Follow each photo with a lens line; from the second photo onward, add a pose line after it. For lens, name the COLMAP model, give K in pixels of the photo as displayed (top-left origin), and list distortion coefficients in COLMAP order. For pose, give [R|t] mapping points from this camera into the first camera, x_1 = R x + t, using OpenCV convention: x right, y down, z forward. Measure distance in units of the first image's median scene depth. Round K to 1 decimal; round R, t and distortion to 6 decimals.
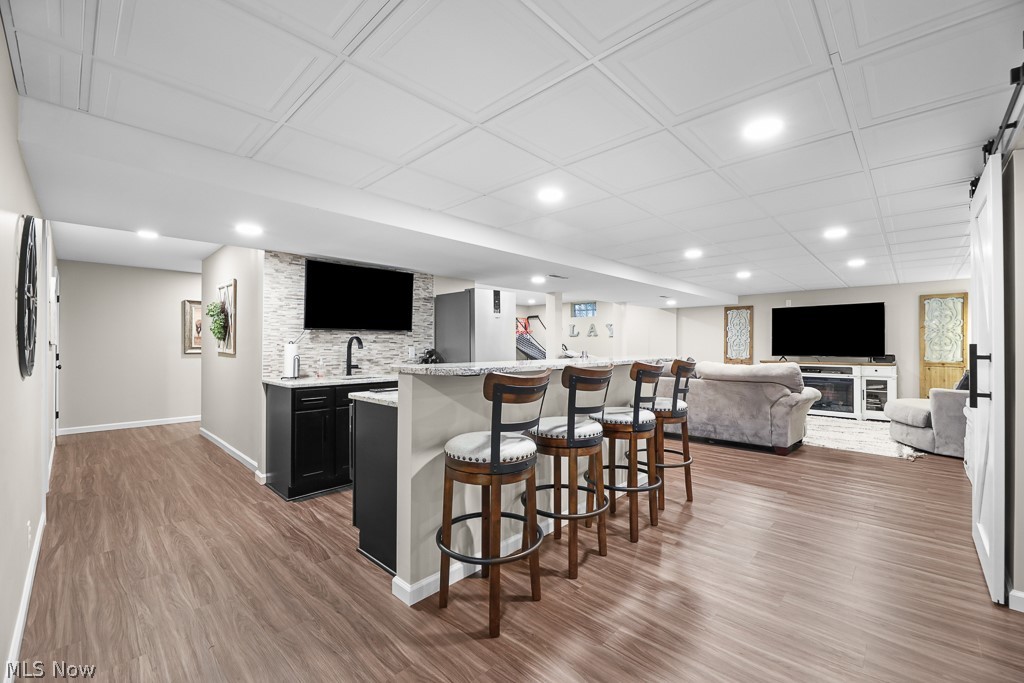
lens RADIAL K [[410.5, 0, 512.0], [0, 410.5, 341.5], [0, 0, 1]] dist [-0.000626, -0.000063]
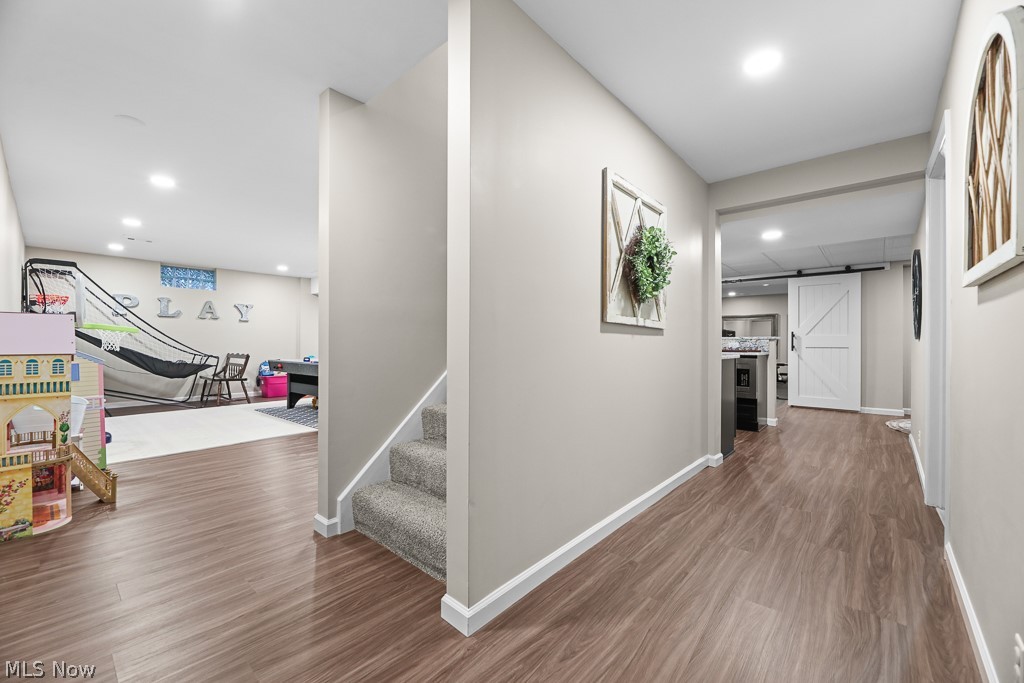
lens RADIAL K [[422.8, 0, 514.9], [0, 422.8, 350.2], [0, 0, 1]] dist [0.002443, 0.000297]
pose [[-0.043049, -0.012112, 0.999000, -1.785281], [-0.014069, 0.999835, 0.011516, 0.079954], [-0.998974, -0.013559, -0.043212, 1.719332]]
